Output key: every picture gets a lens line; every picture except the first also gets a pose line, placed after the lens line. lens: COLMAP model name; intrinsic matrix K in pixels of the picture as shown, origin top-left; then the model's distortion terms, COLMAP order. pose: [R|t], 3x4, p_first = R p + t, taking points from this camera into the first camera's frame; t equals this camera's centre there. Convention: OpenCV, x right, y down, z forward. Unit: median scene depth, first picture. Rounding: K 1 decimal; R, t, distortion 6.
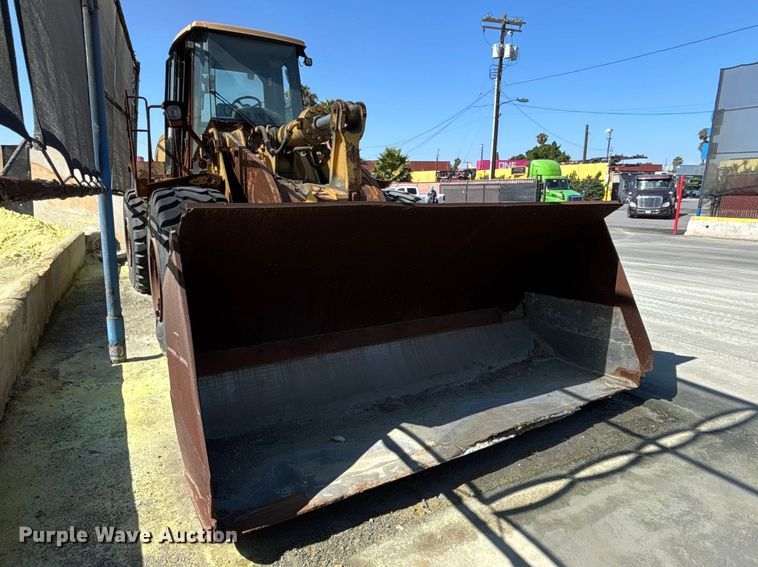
lens RADIAL K [[447.2, 0, 351.2], [0, 447.2, 281.8], [0, 0, 1]] dist [-0.004002, -0.001619]
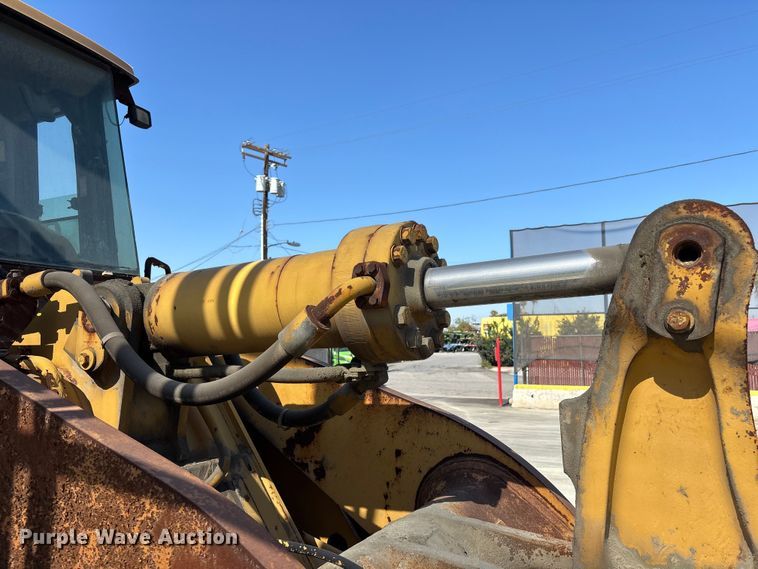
lens RADIAL K [[568.8, 0, 383.3], [0, 568.8, 286.1], [0, 0, 1]] dist [0.051755, -0.063757]
pose [[0.837891, 0.041295, 0.544274, -0.307275], [0.123920, 0.956706, -0.263358, -0.314980], [-0.531585, 0.288112, 0.796498, 0.872058]]
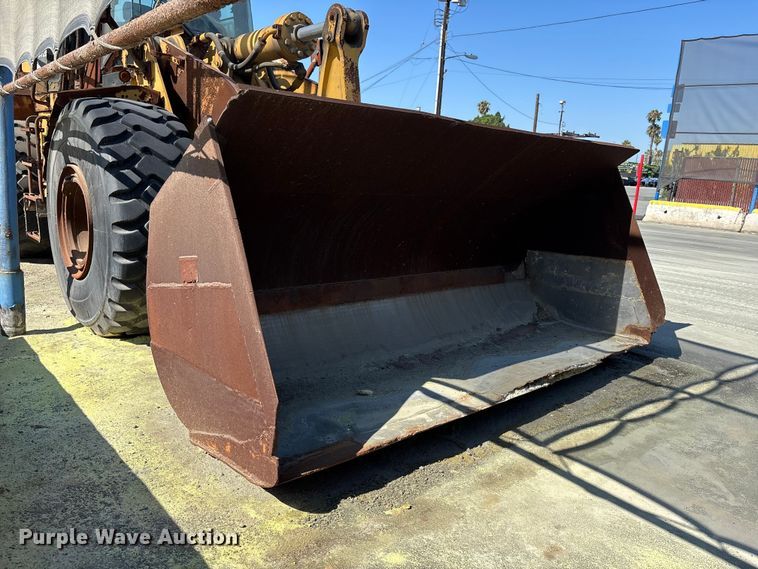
lens RADIAL K [[568.8, 0, 383.3], [0, 568.8, 286.1], [0, 0, 1]] dist [0.051755, -0.063757]
pose [[0.971708, 0.008289, 0.236039, -0.192323], [-0.011138, 0.999880, 0.010740, 0.101188], [-0.235922, -0.013065, 0.971684, -0.055437]]
